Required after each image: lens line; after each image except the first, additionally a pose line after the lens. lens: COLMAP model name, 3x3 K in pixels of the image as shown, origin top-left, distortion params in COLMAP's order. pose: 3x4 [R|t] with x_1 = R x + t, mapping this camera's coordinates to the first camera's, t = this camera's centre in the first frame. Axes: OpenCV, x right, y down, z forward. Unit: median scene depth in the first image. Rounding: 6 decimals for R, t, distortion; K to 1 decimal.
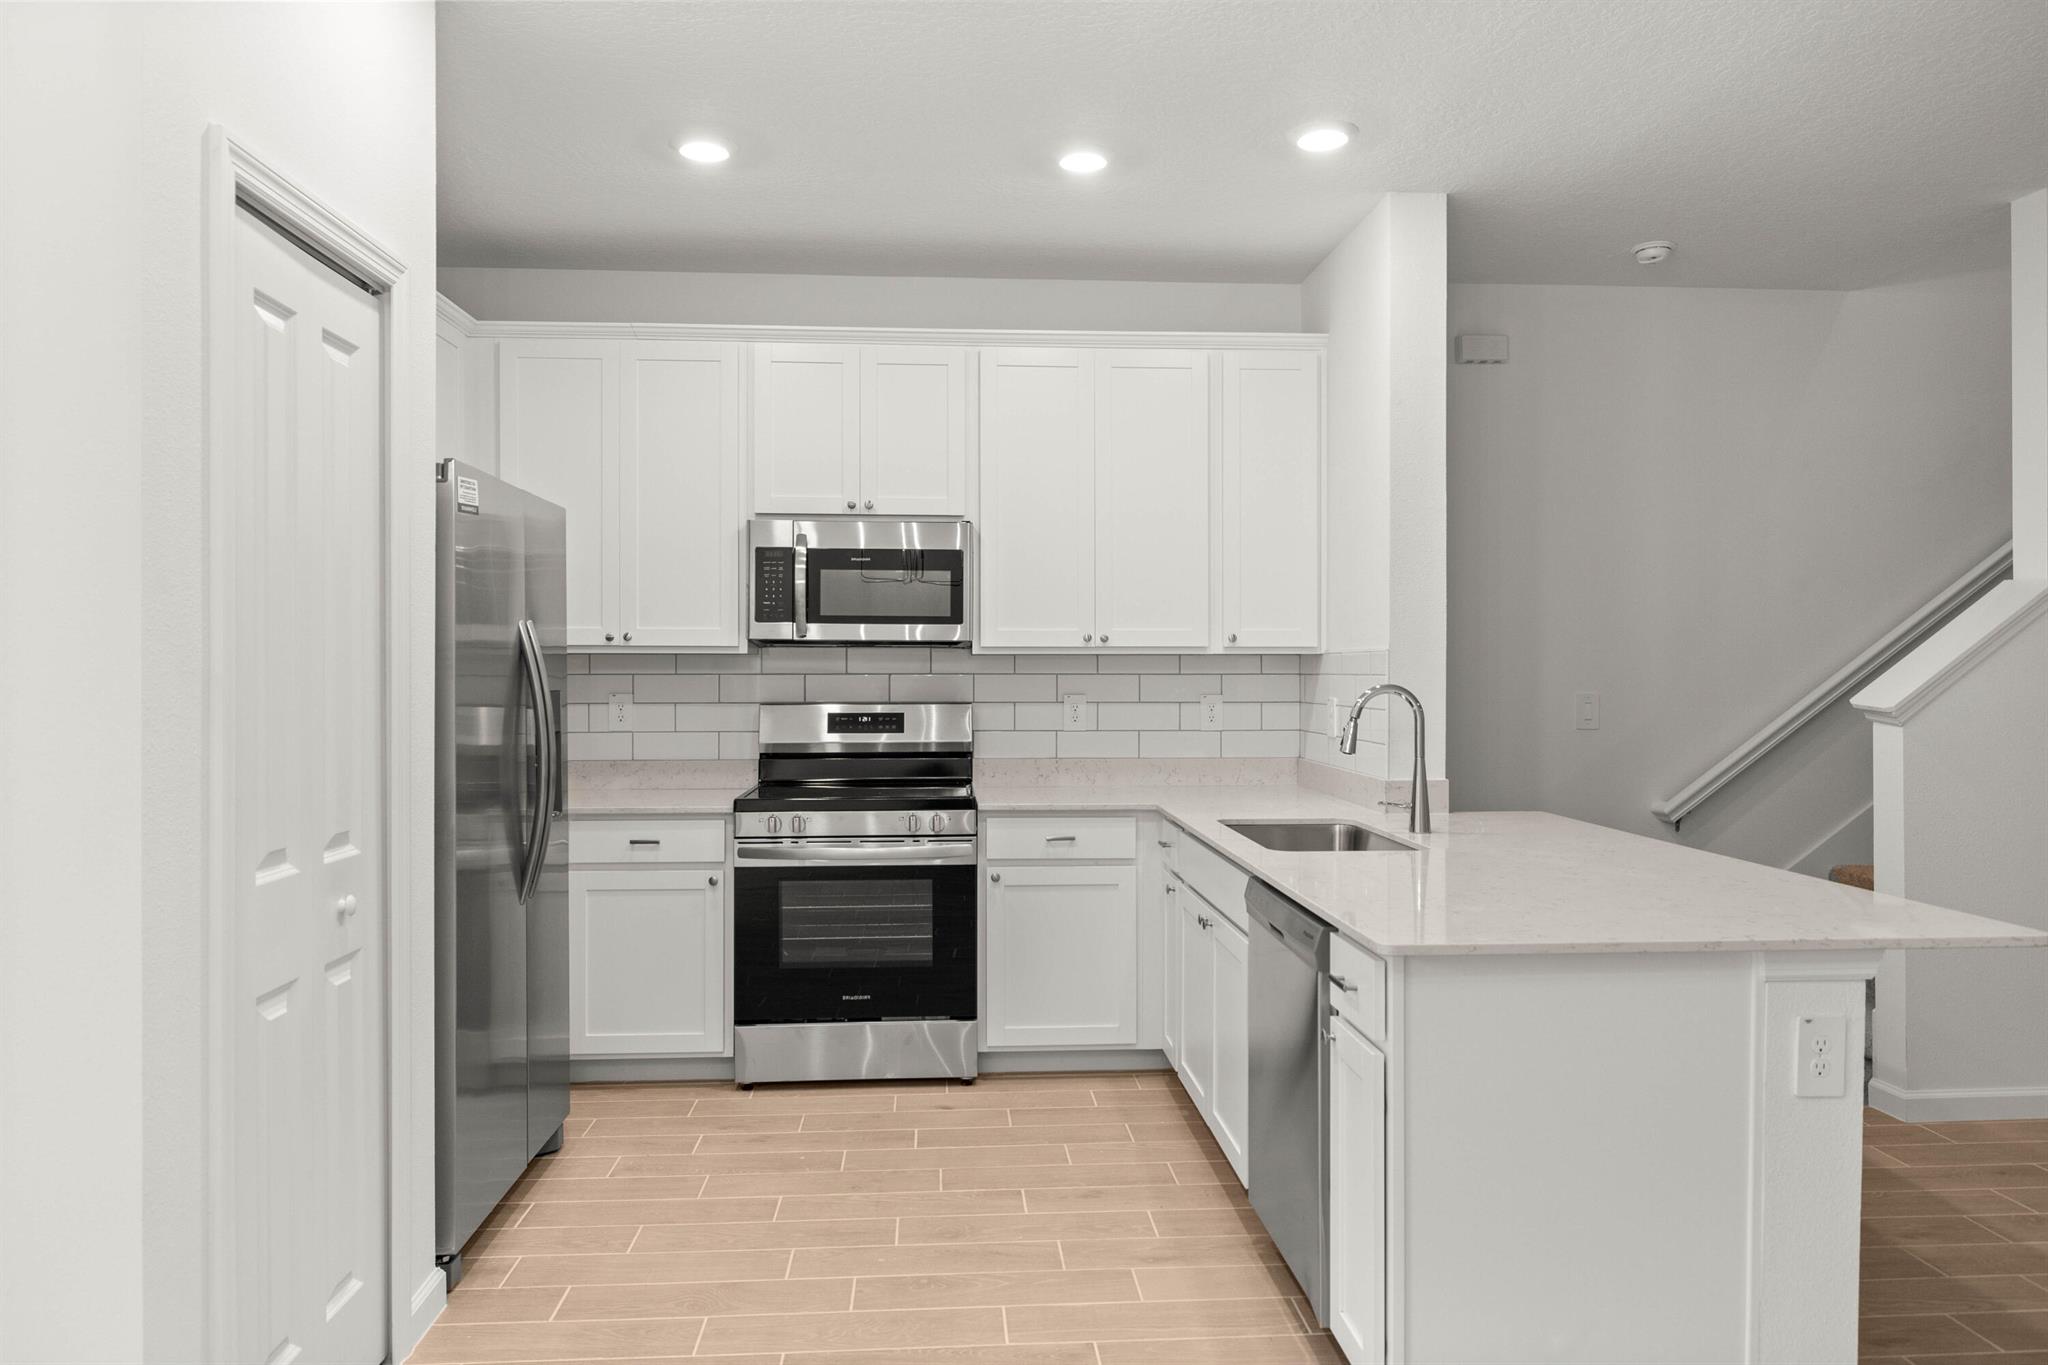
lens RADIAL K [[1356.2, 0, 1028.2], [0, 1356.2, 672.5], [0, 0, 1]] dist [0.003353, -0.000488]
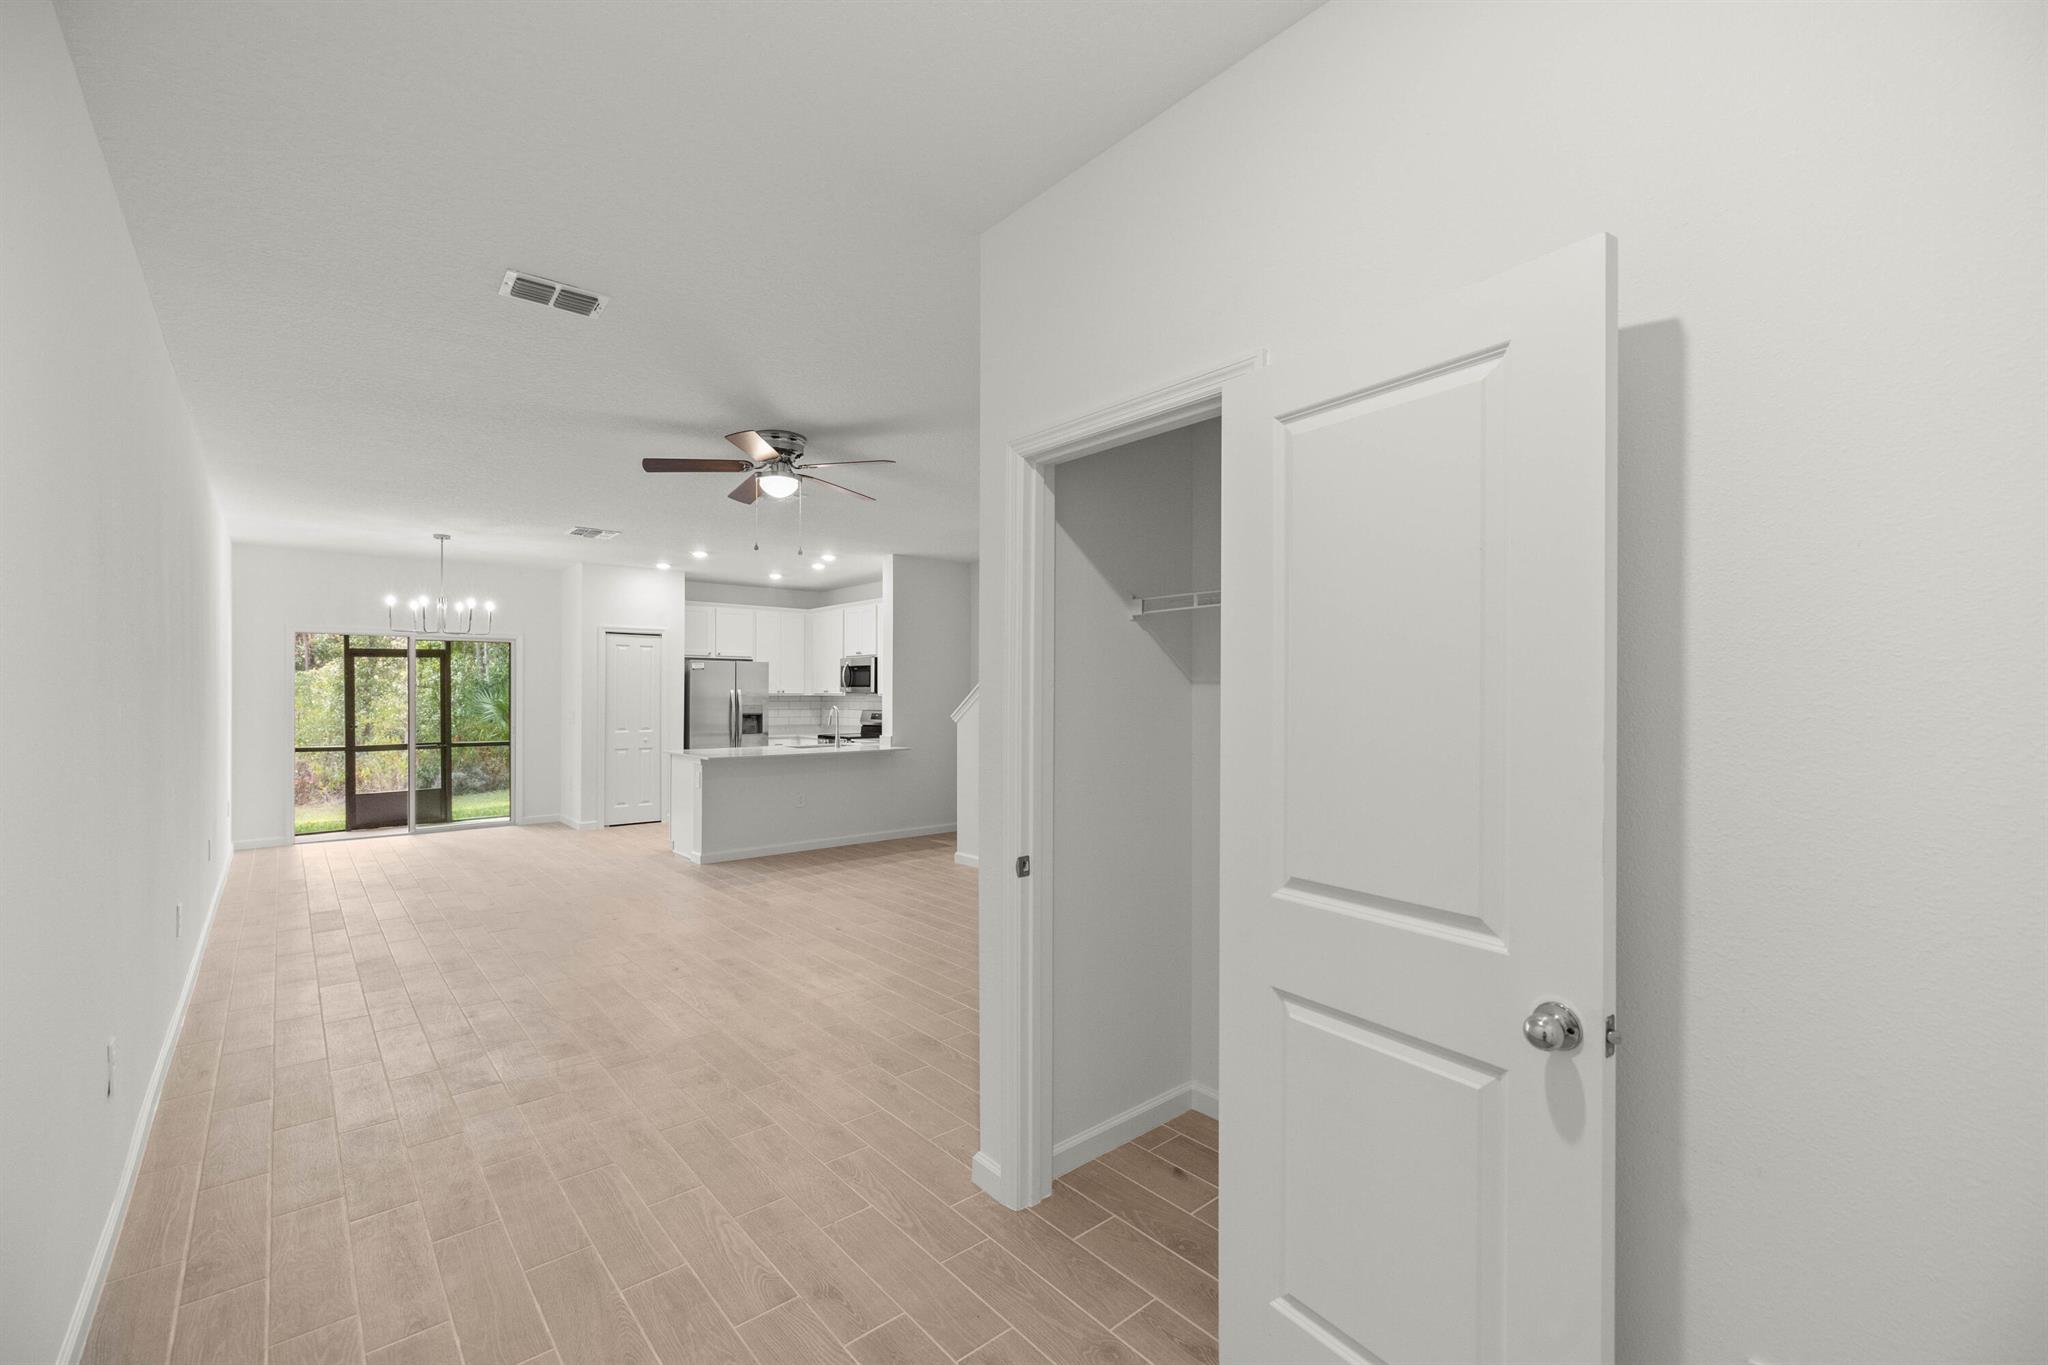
lens RADIAL K [[867.2, 0, 1034.9], [0, 867.2, 693.7], [0, 0, 1]] dist [0.001367, -0.000019]
pose [[0.602756, 0.000366, -0.797925, 2.034733], [-0.004240, 0.999987, -0.002744, -0.016800], [0.797914, 0.005037, 0.602750, 0.029688]]
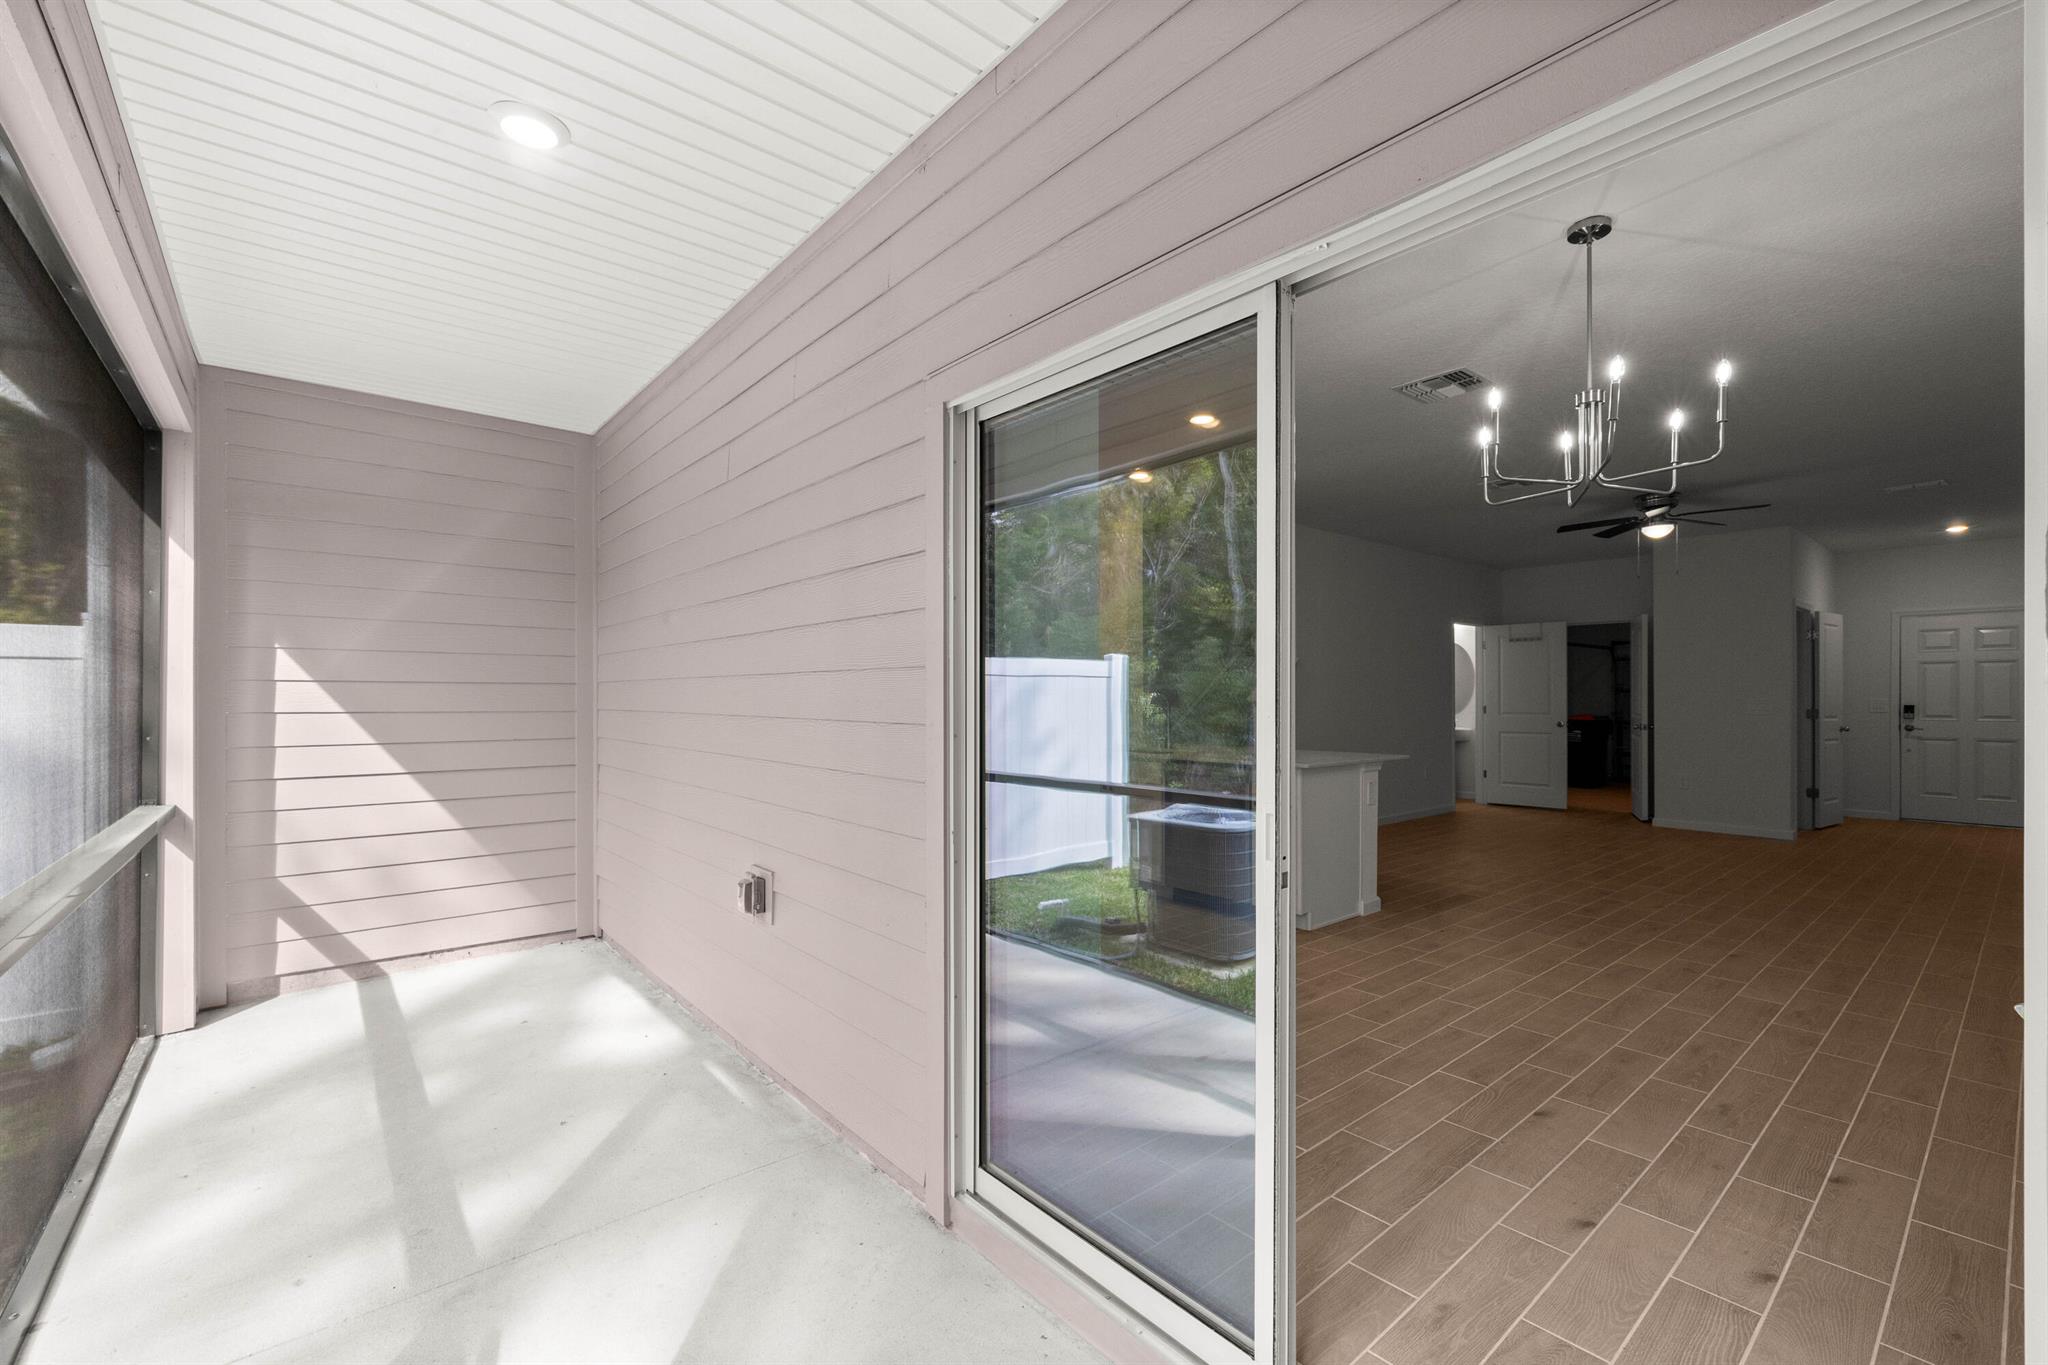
lens RADIAL K [[867.2, 0, 1027.8], [0, 867.2, 698.4], [0, 0, 1]] dist [0.001367, -0.000019]
pose [[0.803425, -0.000838, 0.595405, -0.754947], [0.003830, 0.999986, -0.003762, 0.022057], [-0.595393, 0.005303, 0.803417, -0.141272]]
